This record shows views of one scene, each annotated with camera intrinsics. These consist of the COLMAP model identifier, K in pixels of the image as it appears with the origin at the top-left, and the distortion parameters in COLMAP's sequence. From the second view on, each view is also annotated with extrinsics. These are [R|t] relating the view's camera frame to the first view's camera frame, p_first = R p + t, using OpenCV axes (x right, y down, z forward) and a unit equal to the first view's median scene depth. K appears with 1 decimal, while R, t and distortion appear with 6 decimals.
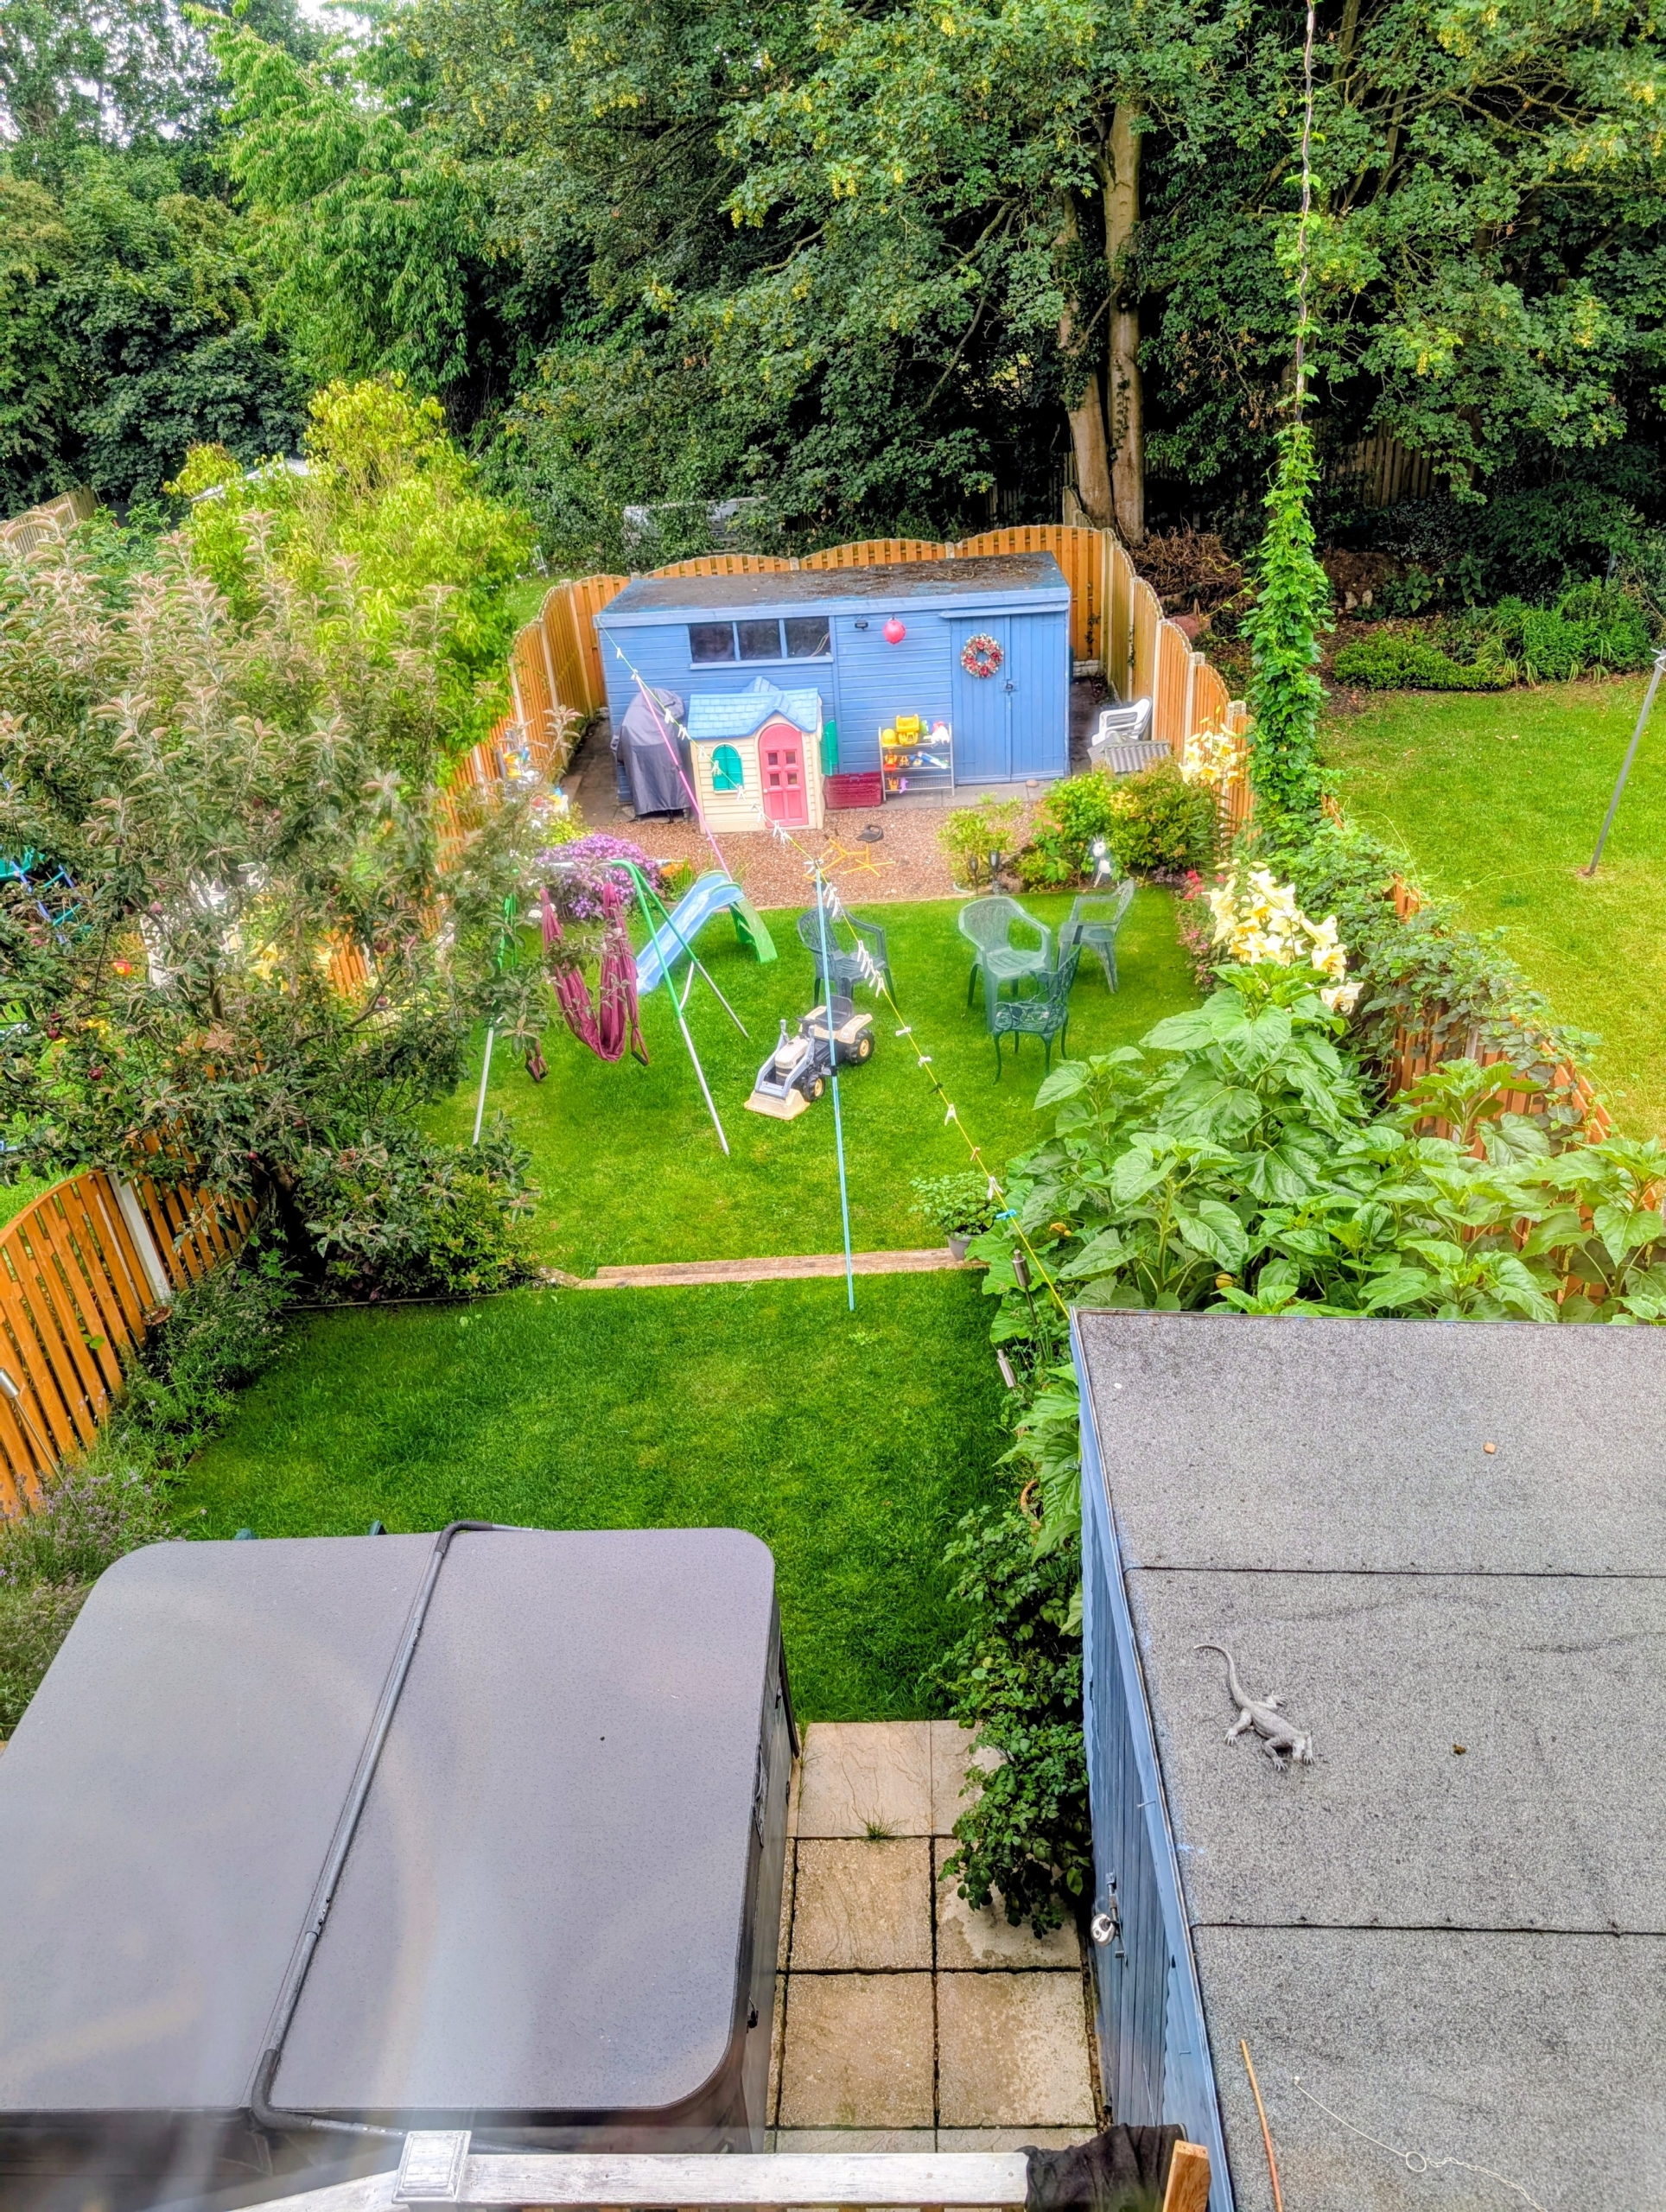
lens RADIAL K [[1606.2, 0, 838.7], [0, 1606.2, 1104.5], [0, 0, 1]] dist [0.015921, -0.019512]
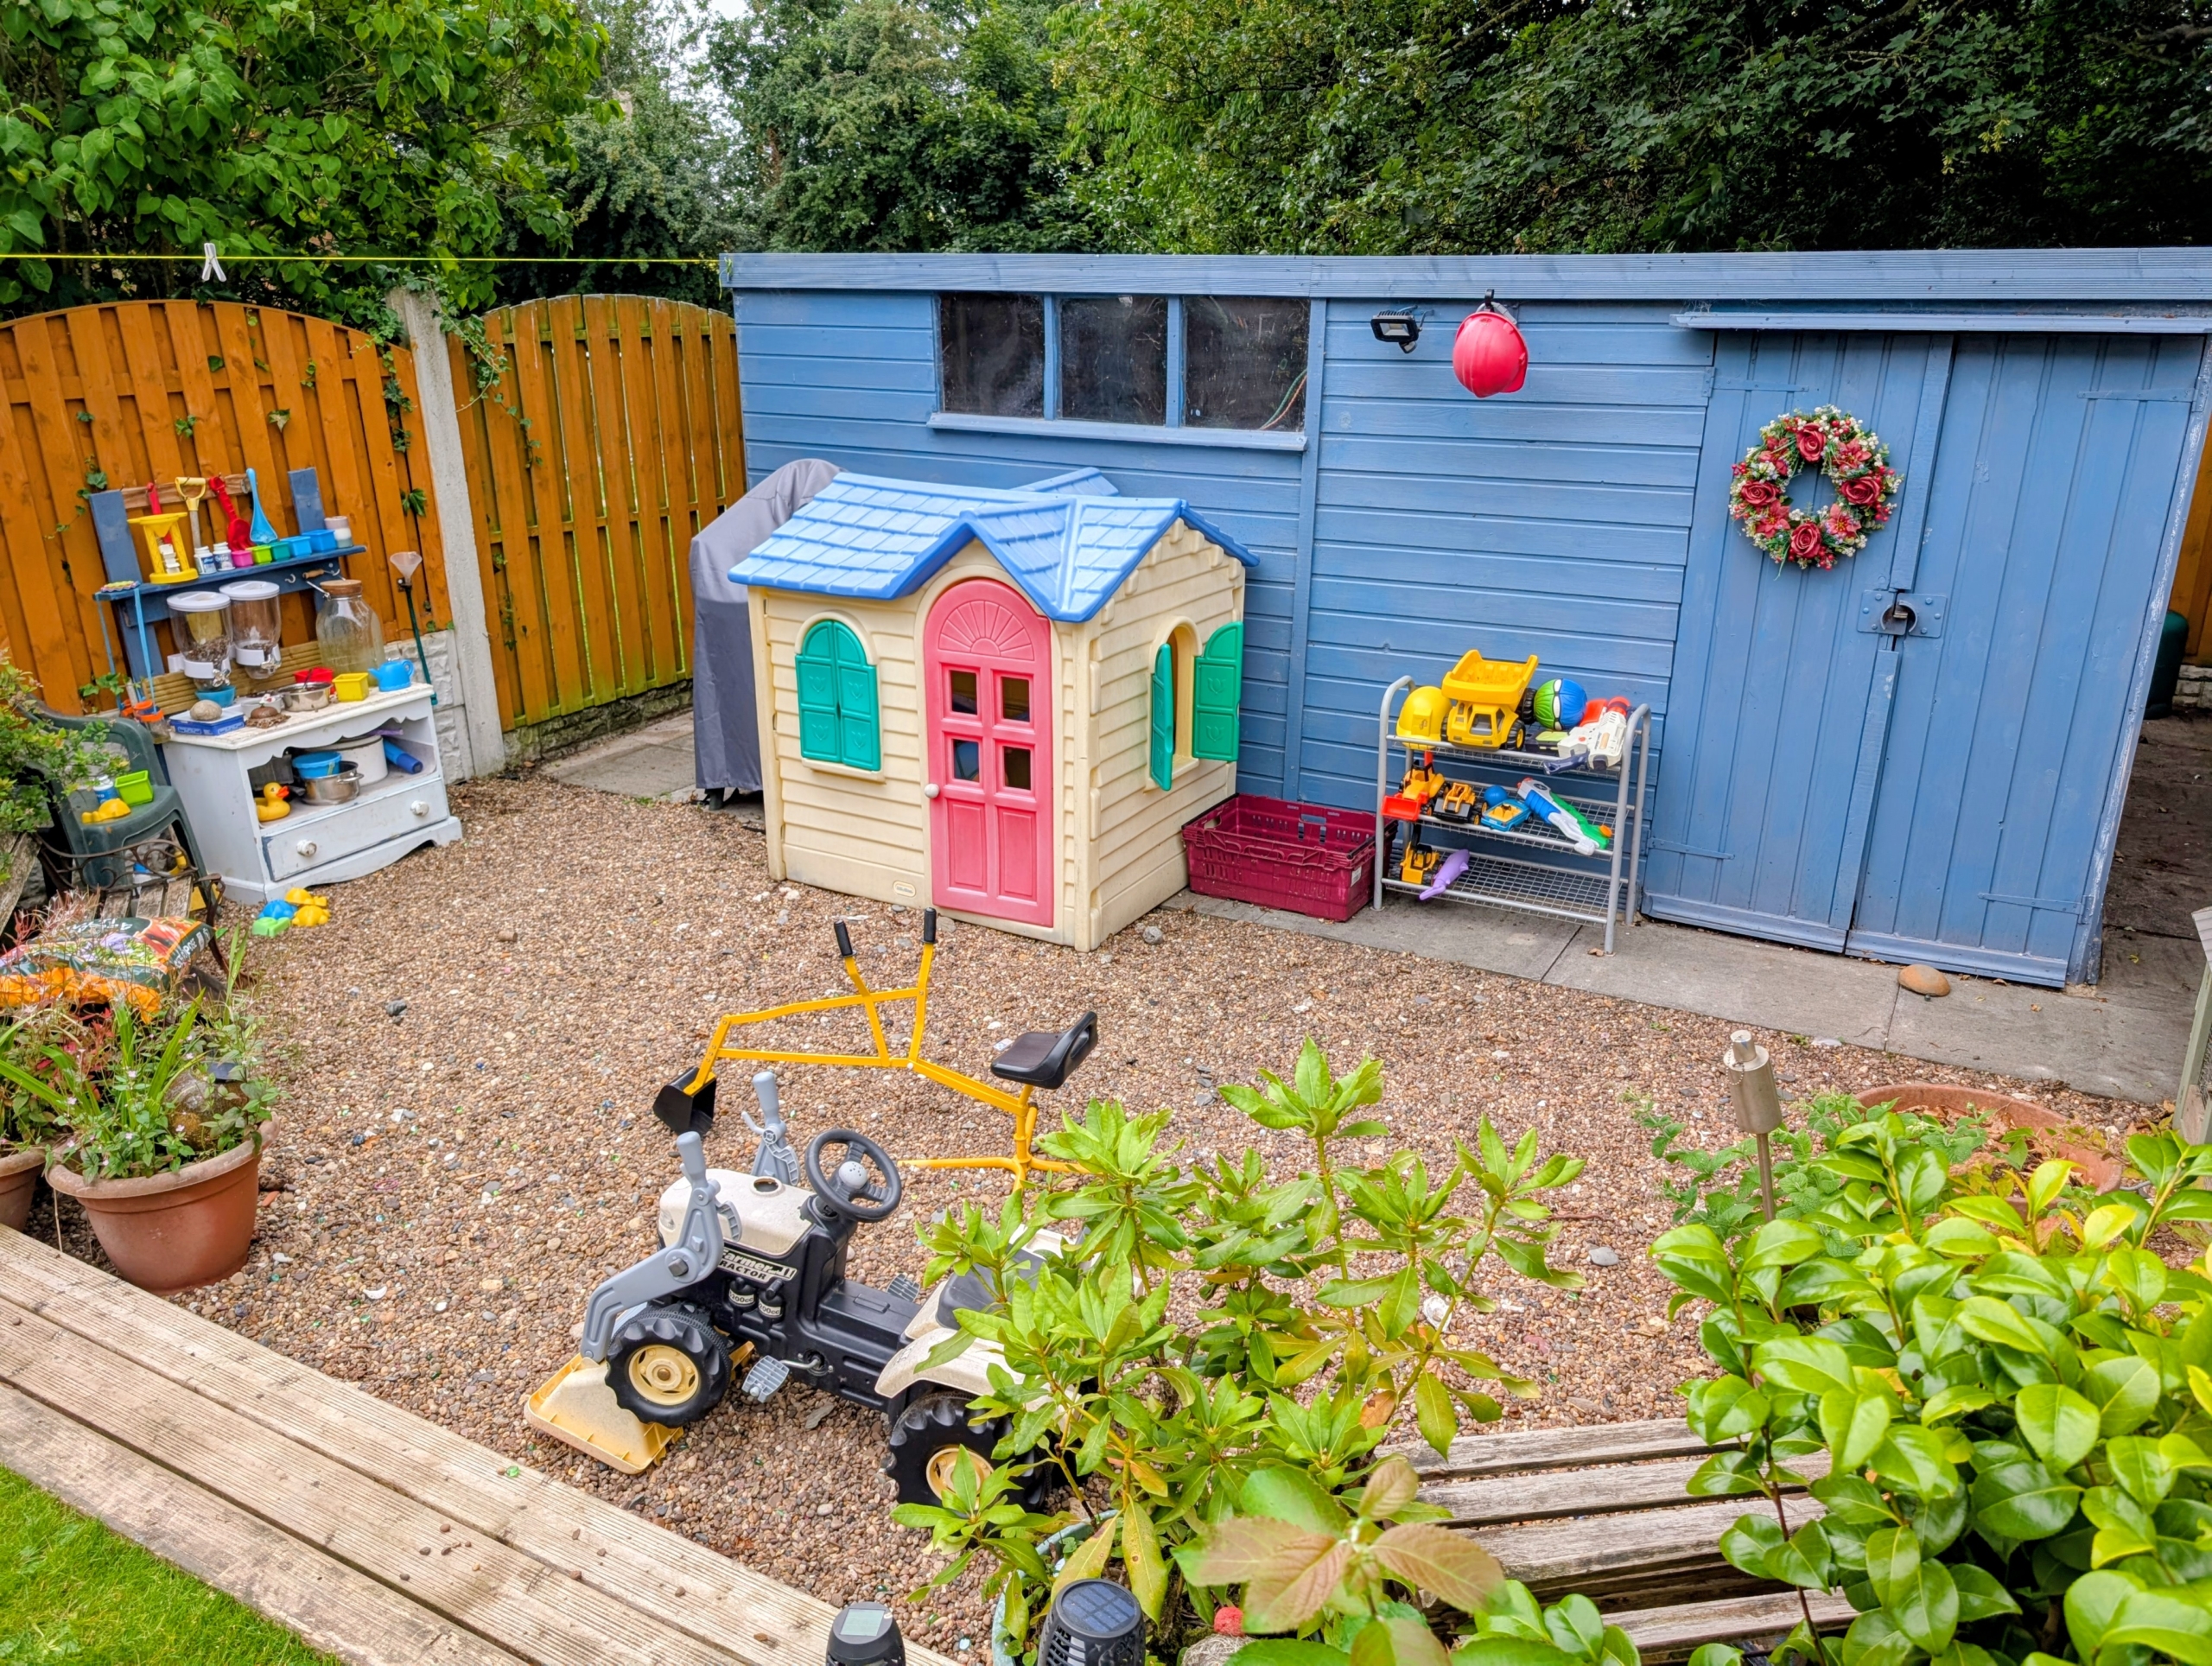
lens RADIAL K [[1606.2, 0, 1101.9], [0, 1606.2, 844.1], [0, 0, 1]] dist [0.015921, -0.019512]
pose [[0.887994, 0.216725, -0.405583, 0.104958], [-0.278346, 0.955374, -0.098910, -0.159038], [0.366047, 0.200724, 0.908691, 0.712654]]
